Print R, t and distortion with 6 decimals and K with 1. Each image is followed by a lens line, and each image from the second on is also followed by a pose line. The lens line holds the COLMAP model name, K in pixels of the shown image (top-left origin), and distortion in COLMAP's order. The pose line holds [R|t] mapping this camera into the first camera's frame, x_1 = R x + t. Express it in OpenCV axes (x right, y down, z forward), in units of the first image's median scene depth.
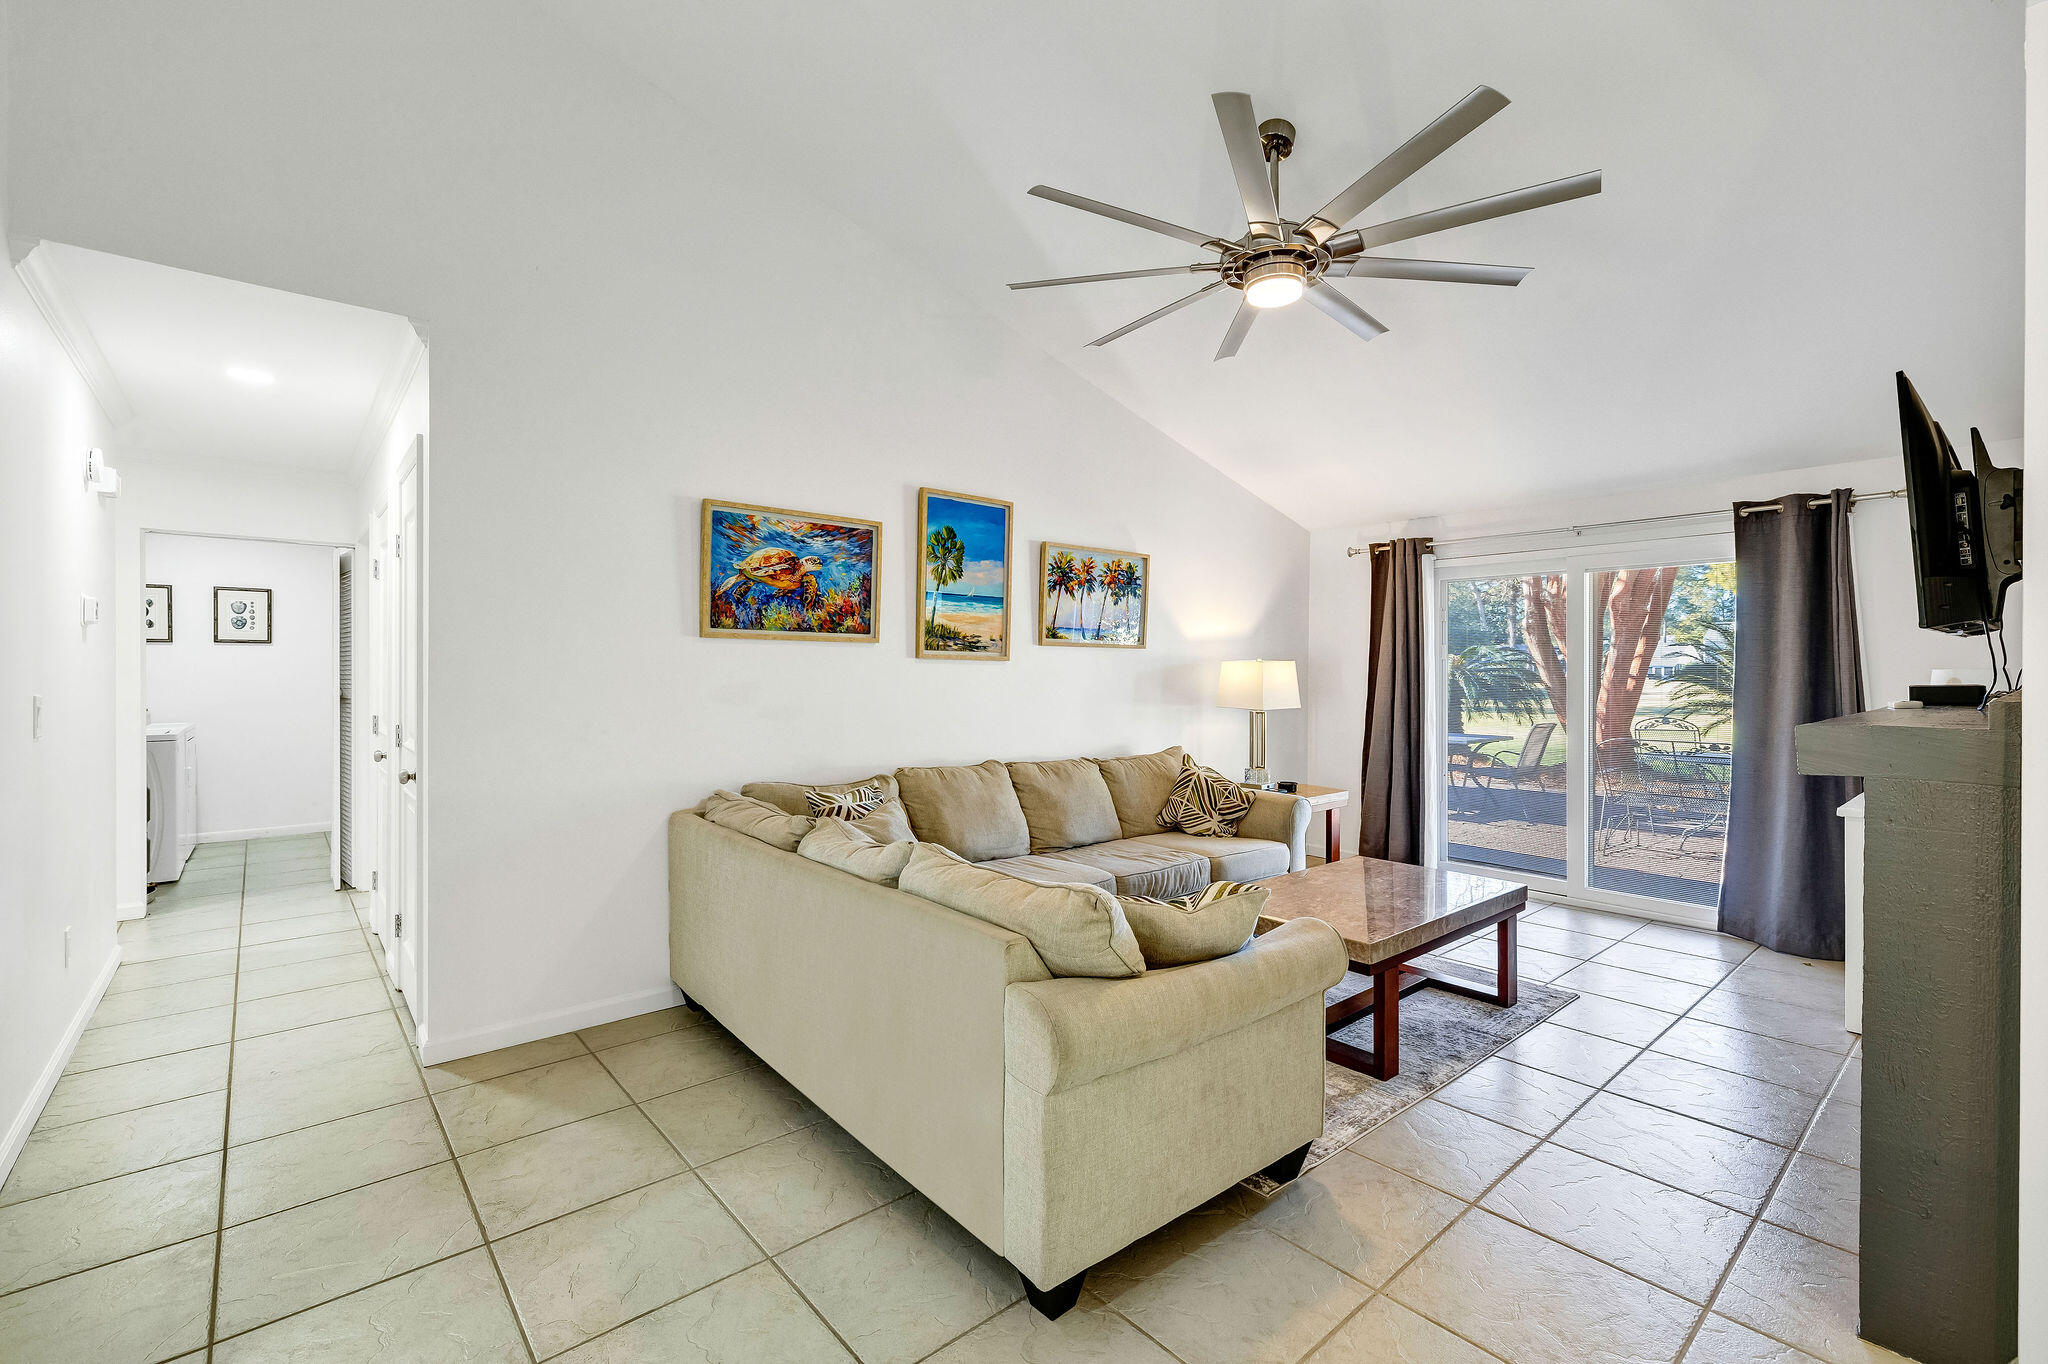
lens RADIAL K [[890.0, 0, 1020.8], [0, 890.0, 675.1], [0, 0, 1]] dist [-0.000044, -0.000062]
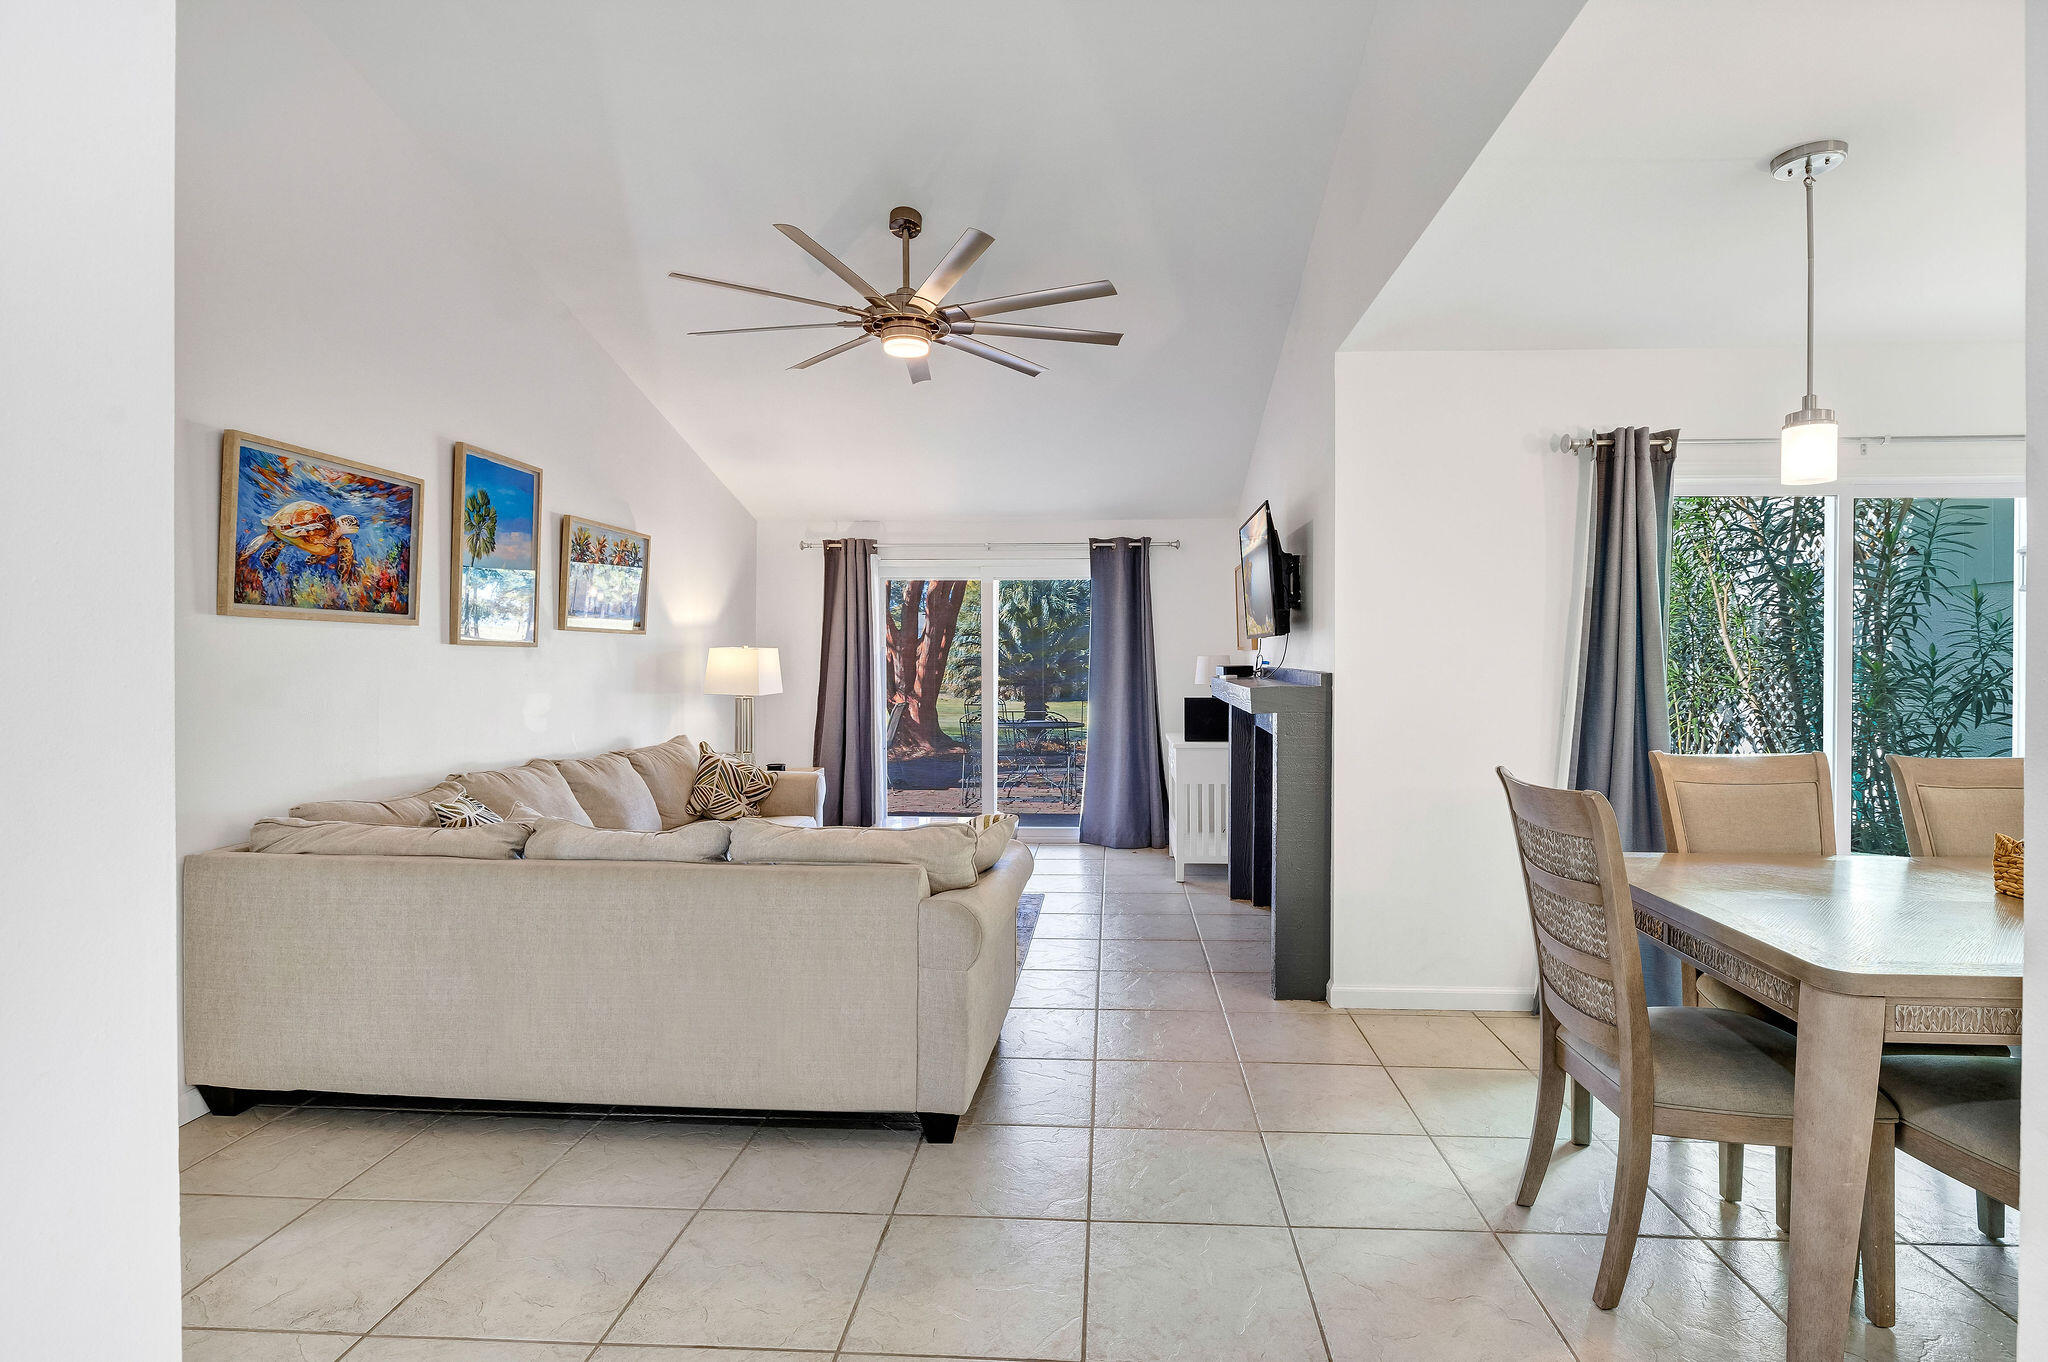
lens RADIAL K [[1003.2, 0, 1067.0], [0, 1003.2, 658.9], [0, 0, 1]] dist [-0.014233, 0.005587]
pose [[0.682827, -0.003919, 0.730569, -0.393667], [0.005502, 0.999985, 0.000222, -0.001800], [-0.730559, 0.003868, 0.682839, -0.066362]]
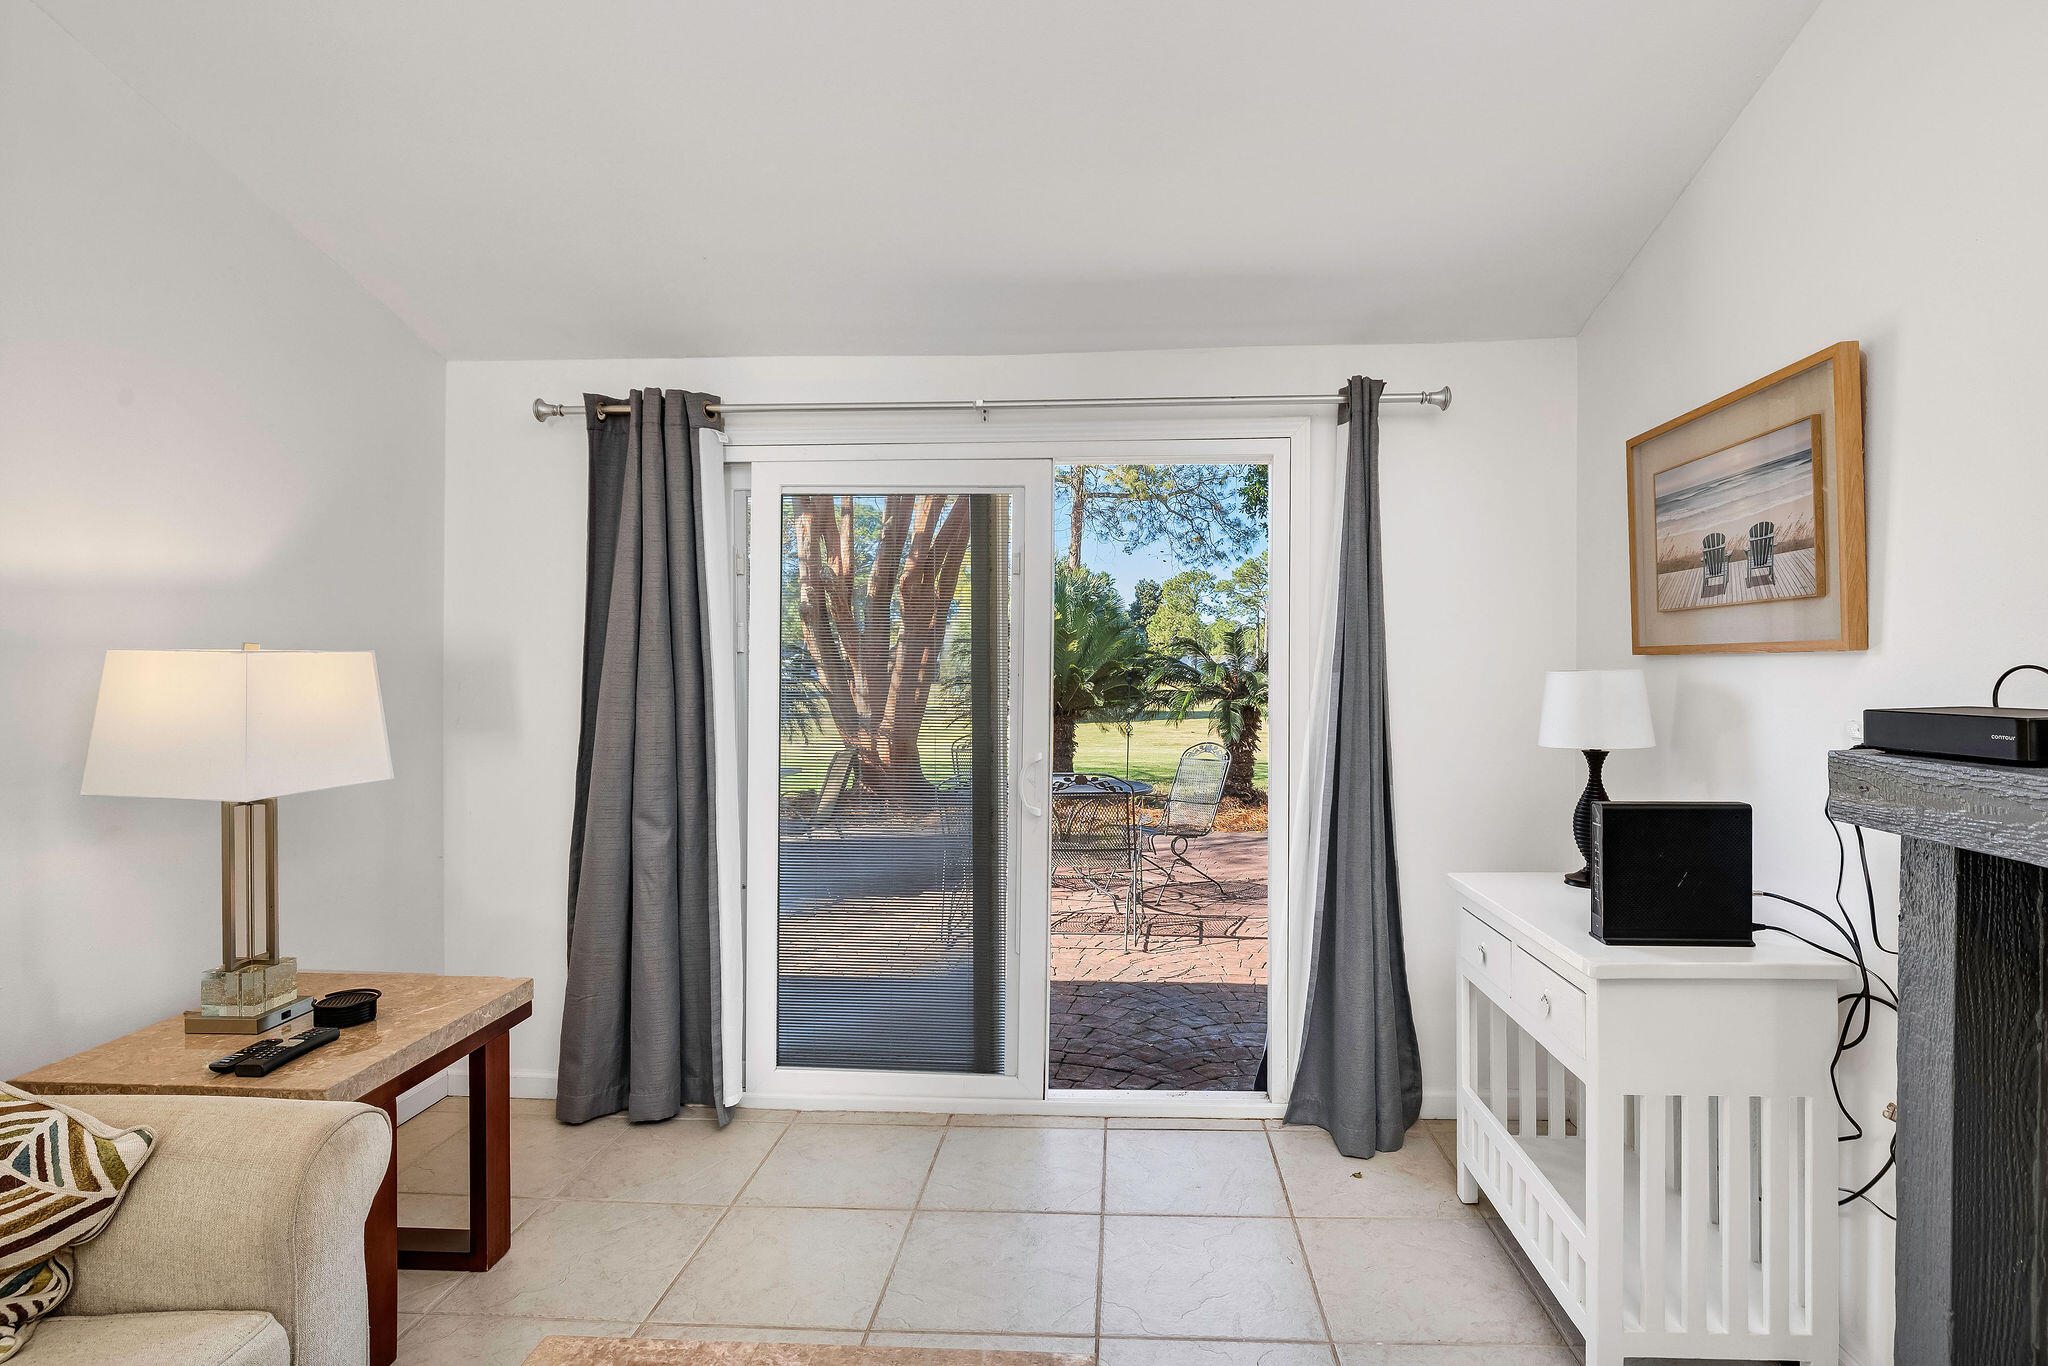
lens RADIAL K [[1003.2, 0, 1047.1], [0, 1003.2, 641.8], [0, 0, 1]] dist [-0.014233, 0.005587]
pose [[0.698904, 0.012875, 0.715099, 0.261219], [0.011923, 0.999489, -0.029647, -0.007555], [-0.715116, 0.029247, 0.698394, 0.646748]]
